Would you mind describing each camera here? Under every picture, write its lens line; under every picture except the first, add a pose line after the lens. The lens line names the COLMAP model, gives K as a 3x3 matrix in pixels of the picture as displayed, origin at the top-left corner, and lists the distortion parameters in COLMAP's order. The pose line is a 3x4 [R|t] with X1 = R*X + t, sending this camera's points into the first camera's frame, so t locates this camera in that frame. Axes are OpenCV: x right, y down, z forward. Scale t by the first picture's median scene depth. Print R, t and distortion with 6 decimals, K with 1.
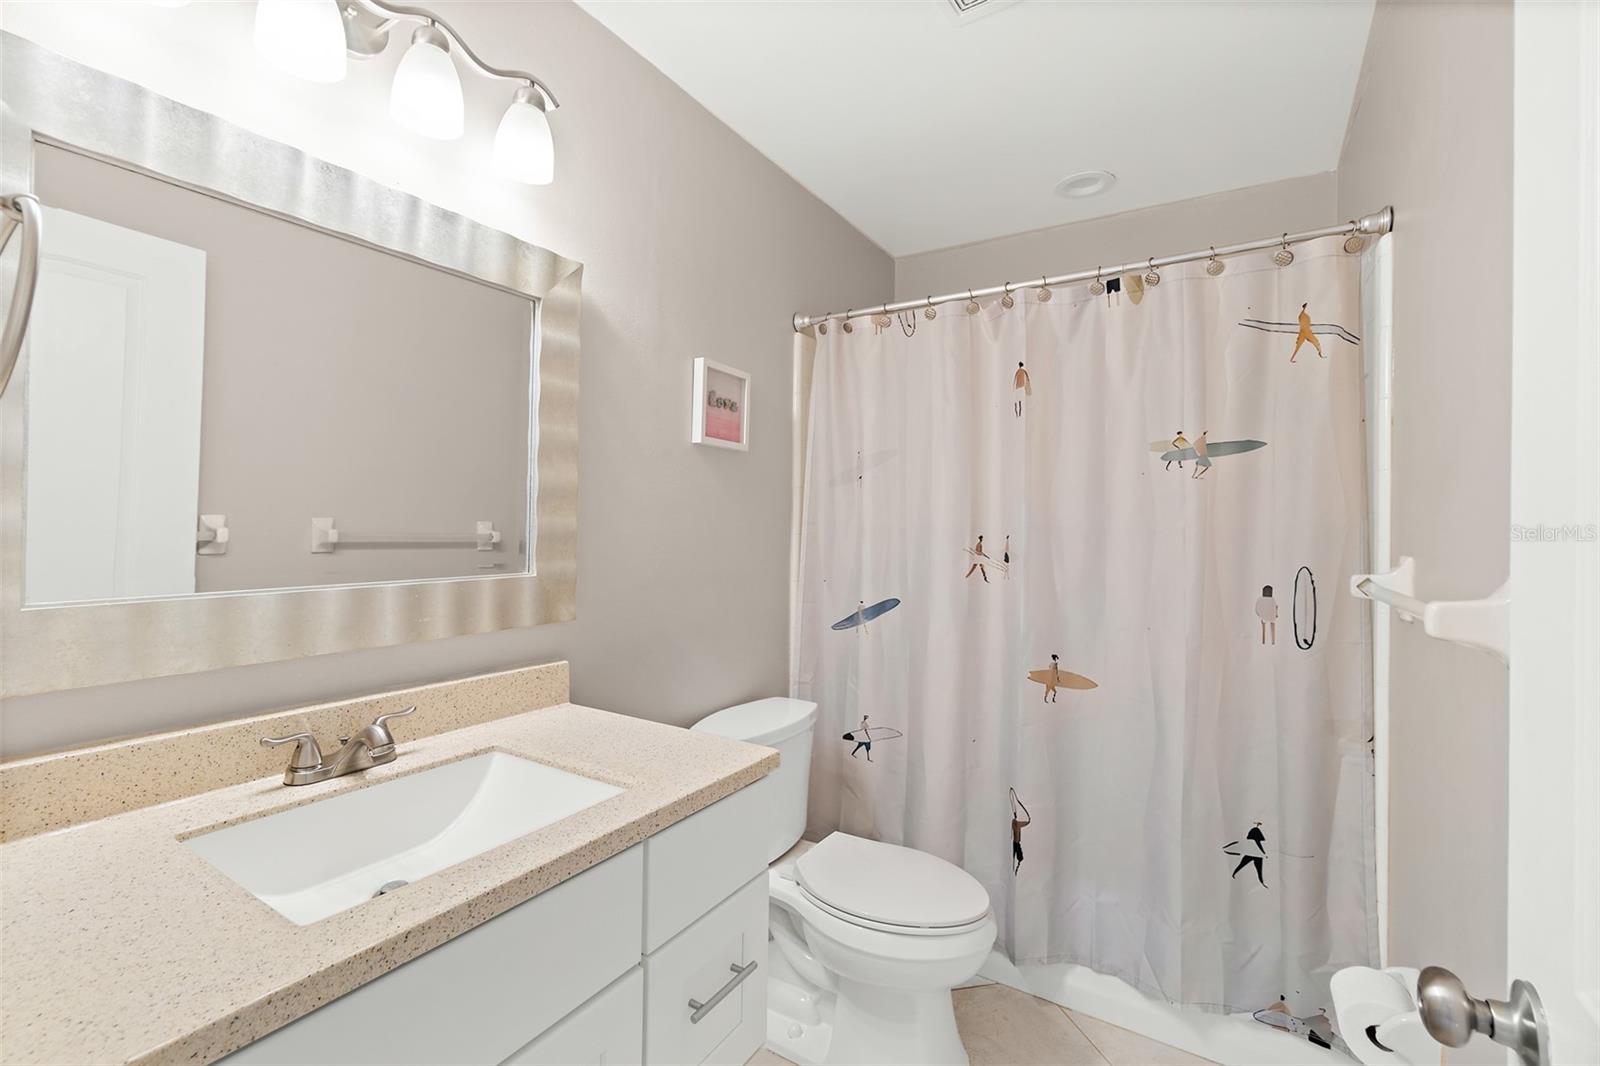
lens RADIAL K [[694.9, 0, 797.9], [0, 694.9, 527.5], [0, 0, 1]] dist [-0.012167, 0.003692]
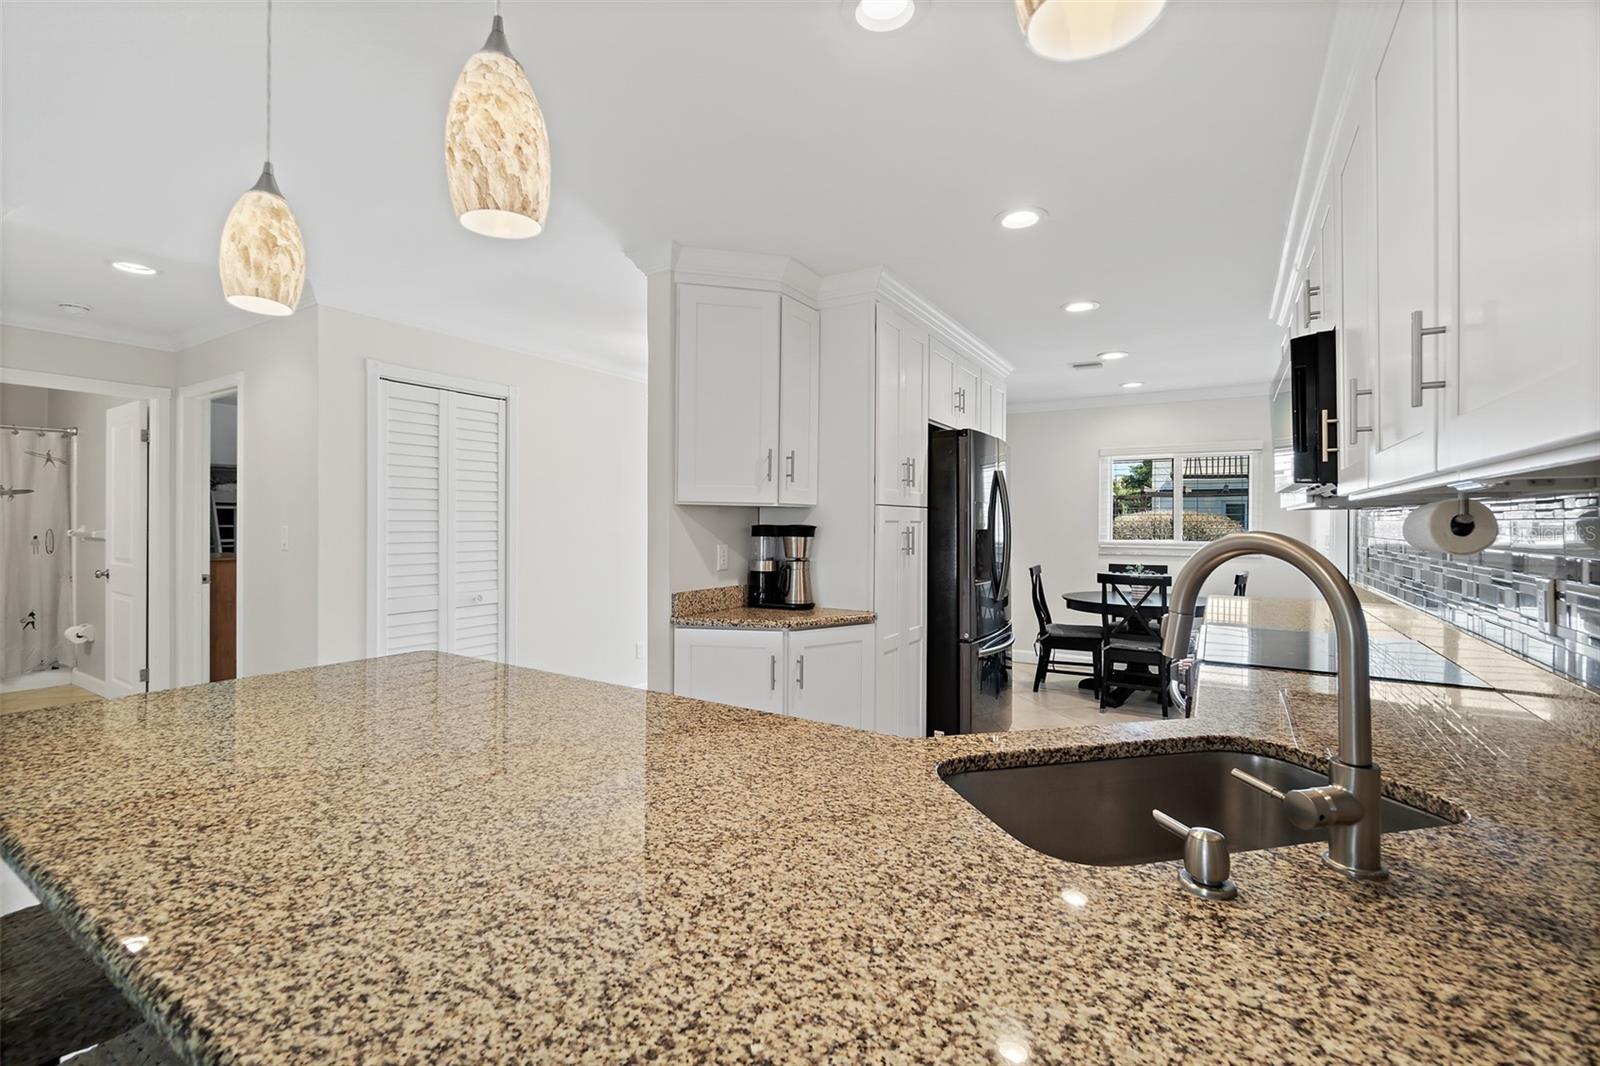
lens RADIAL K [[694.9, 0, 761.2], [0, 694.9, 523.4], [0, 0, 1]] dist [-0.012167, 0.003692]
pose [[0.030118, -0.005857, 0.999529, -2.479640], [-0.003398, 0.999976, 0.005962, -0.004067], [-0.999541, -0.003576, 0.030098, -2.529813]]
